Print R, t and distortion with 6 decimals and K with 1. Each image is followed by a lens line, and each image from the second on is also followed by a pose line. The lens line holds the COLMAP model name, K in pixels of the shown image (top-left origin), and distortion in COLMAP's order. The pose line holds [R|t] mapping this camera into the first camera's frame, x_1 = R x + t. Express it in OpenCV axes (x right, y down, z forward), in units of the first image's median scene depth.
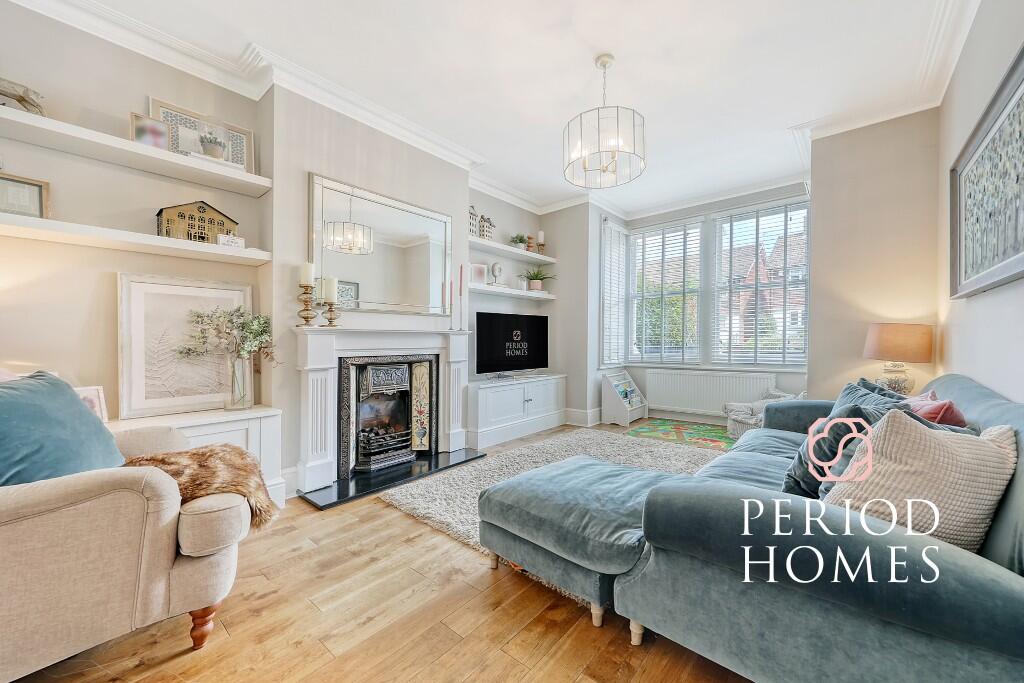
lens RADIAL K [[374.4, 0, 513.2], [0, 374.4, 336.6], [0, 0, 1]] dist [0.000934, 0.000276]
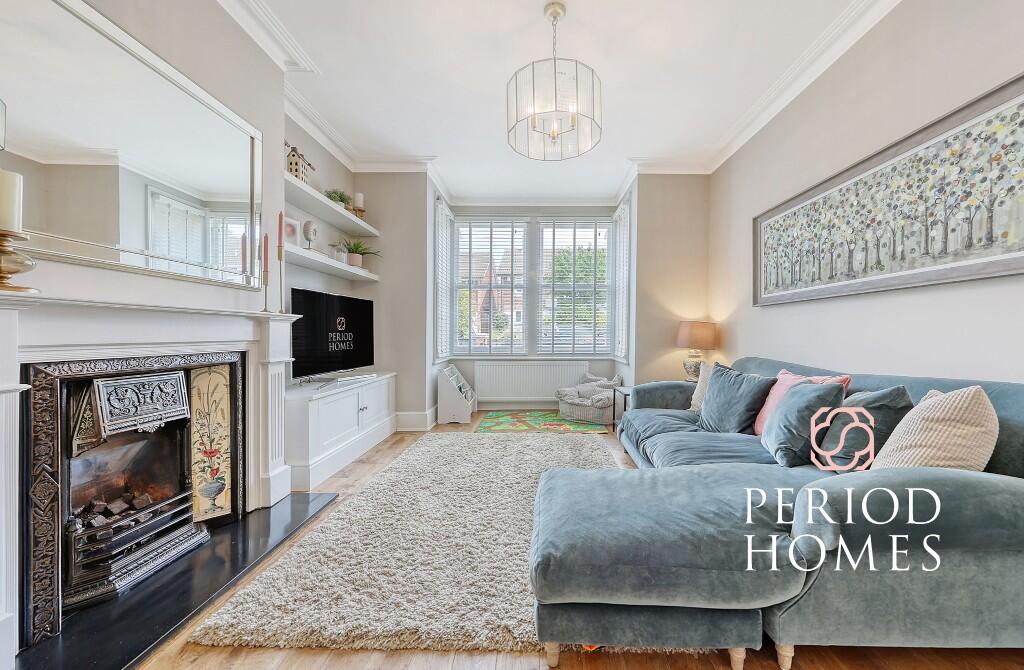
lens RADIAL K [[370.7, 0, 512.0], [0, 370.7, 335.0], [0, 0, 1]] dist [0.000633, -0.000020]
pose [[0.759091, 0.005893, 0.650958, -0.261130], [-0.017278, 0.999789, 0.011096, 0.006326], [-0.650755, -0.019670, 0.759033, 0.261434]]
